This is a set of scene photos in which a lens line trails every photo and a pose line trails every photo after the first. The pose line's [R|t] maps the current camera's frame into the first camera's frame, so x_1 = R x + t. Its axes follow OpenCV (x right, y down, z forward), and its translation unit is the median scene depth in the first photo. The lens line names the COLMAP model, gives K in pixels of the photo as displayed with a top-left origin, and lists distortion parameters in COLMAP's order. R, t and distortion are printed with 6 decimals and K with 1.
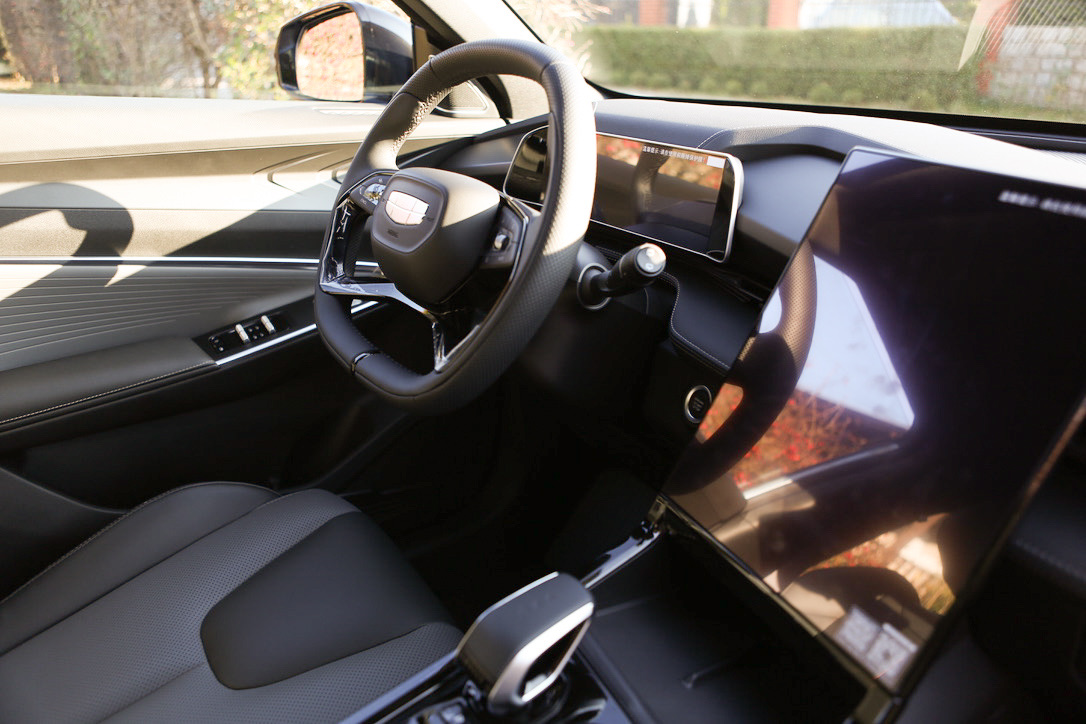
lens RADIAL K [[693.4, 0, 541.9], [0, 693.4, 382.4], [0, 0, 1]] dist [-0.082275, 0.052457]
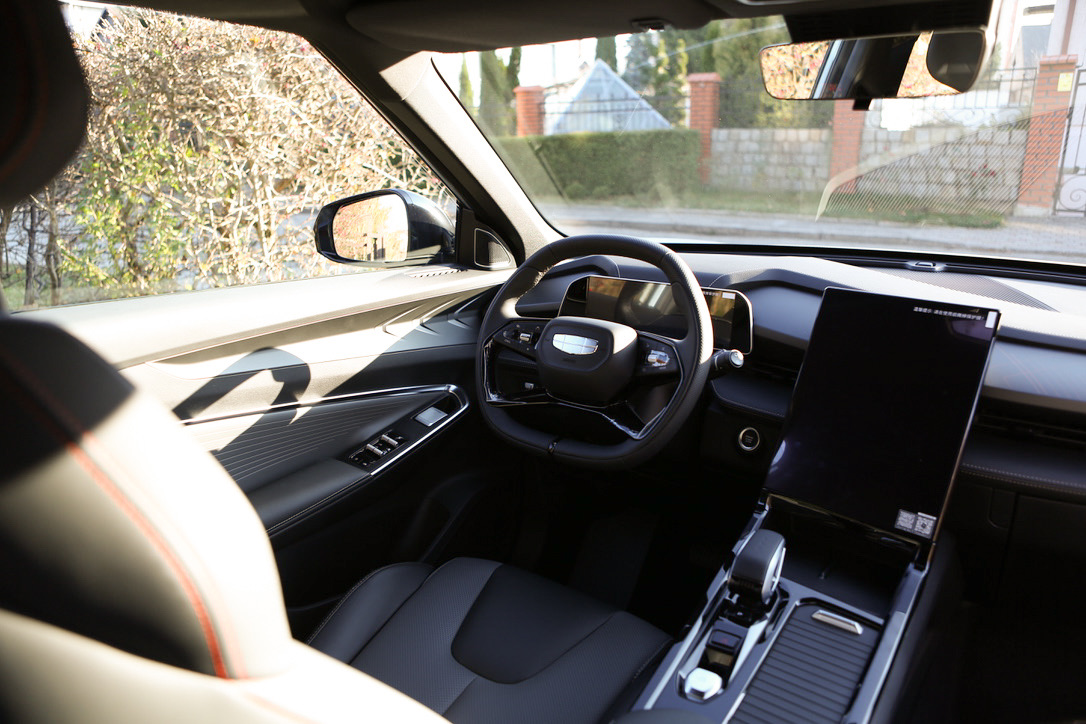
lens RADIAL K [[693.4, 0, 541.9], [0, 693.4, 382.4], [0, 0, 1]] dist [-0.082275, 0.052457]
pose [[0.948797, -0.126484, 0.289459, -0.556538], [0.165771, 0.979388, -0.115409, 0.005463], [-0.268895, 0.157483, 0.950208, -0.360068]]
